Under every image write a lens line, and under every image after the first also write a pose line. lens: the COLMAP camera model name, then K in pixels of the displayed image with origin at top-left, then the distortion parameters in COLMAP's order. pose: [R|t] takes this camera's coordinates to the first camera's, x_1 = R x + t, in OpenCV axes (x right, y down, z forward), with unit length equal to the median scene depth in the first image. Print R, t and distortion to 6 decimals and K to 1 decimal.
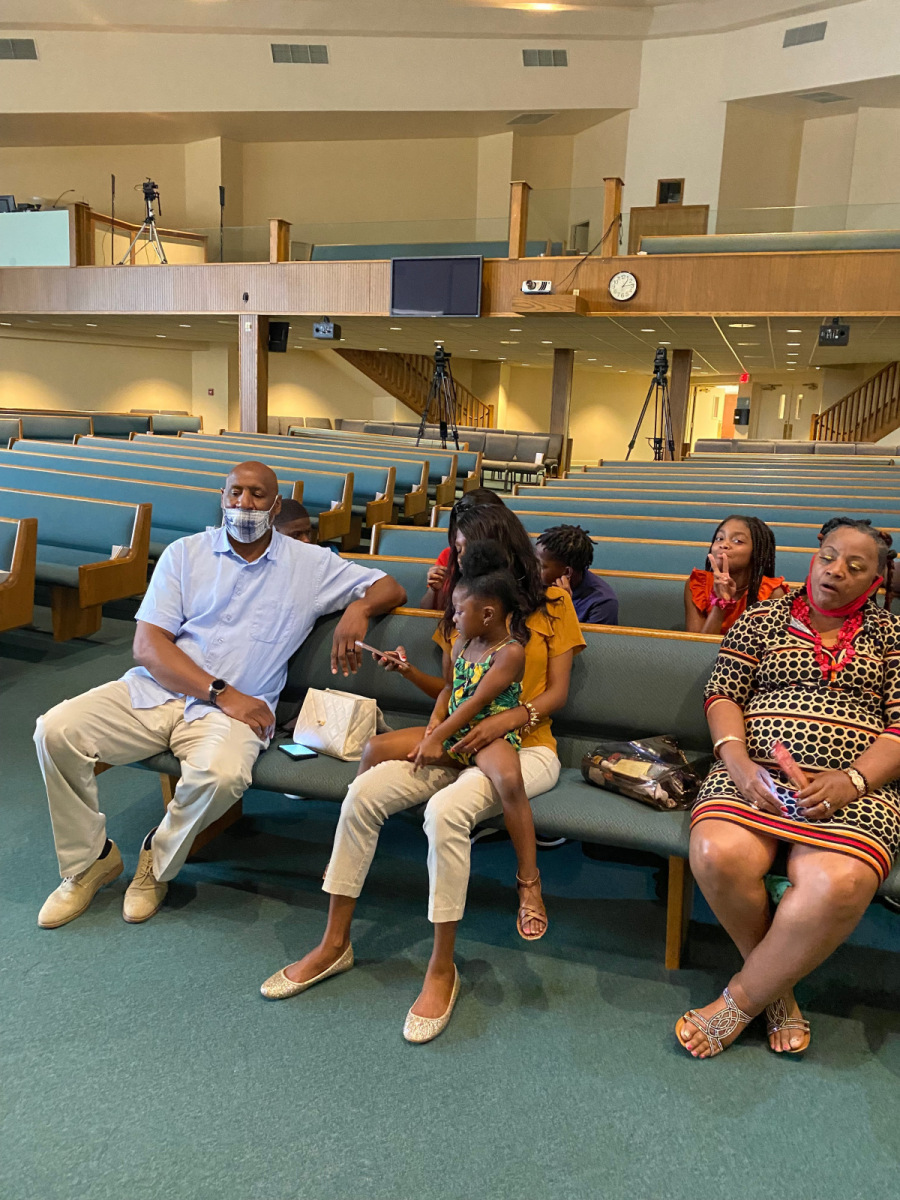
lens RADIAL K [[898.6, 0, 454.3], [0, 898.6, 606.4], [0, 0, 1]] dist [0.025909, -0.036929]
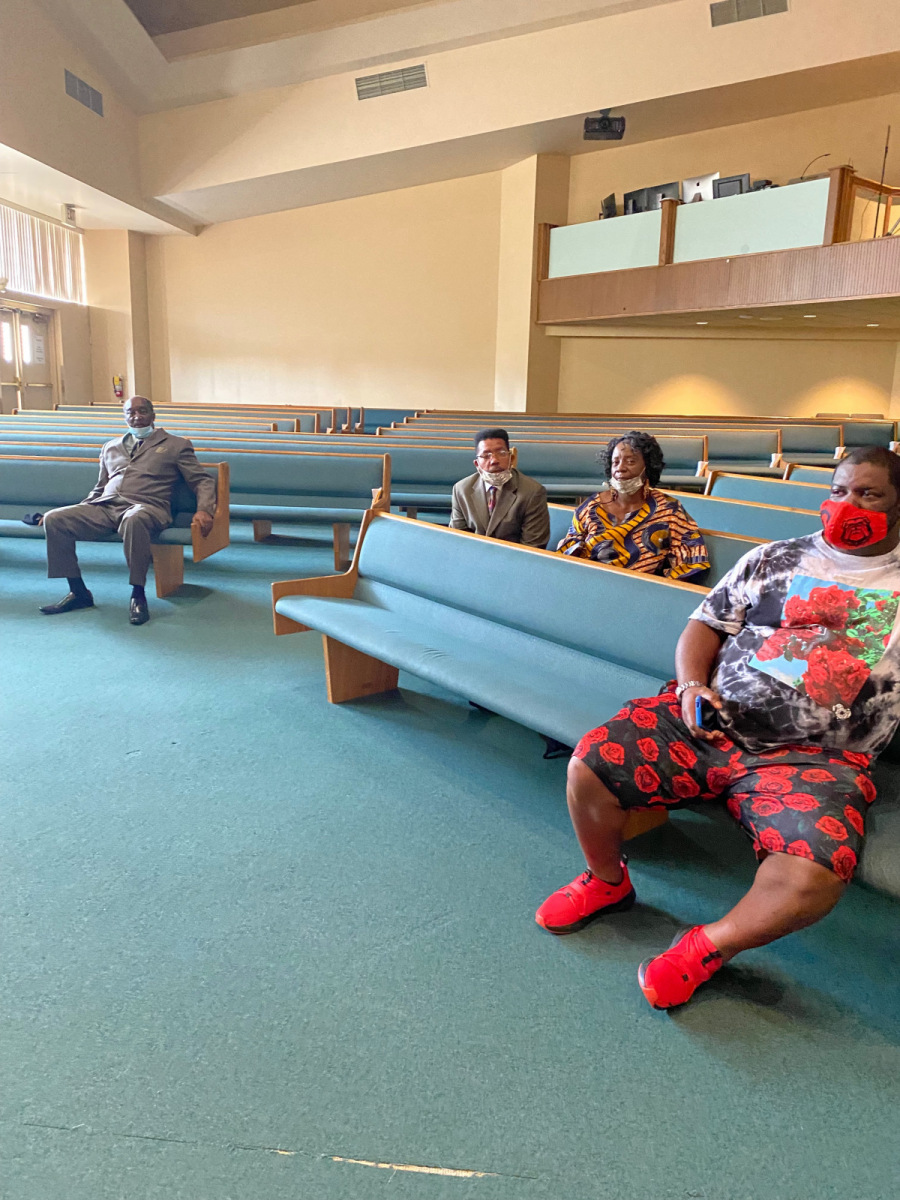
lens RADIAL K [[898.6, 0, 451.4], [0, 898.6, 596.3], [0, 0, 1]] dist [0.025909, -0.036929]
pose [[0.854019, 0.079300, -0.514163, -0.397617], [-0.083261, 0.996409, 0.015383, -0.058347], [0.513536, 0.029673, 0.857555, 0.181788]]
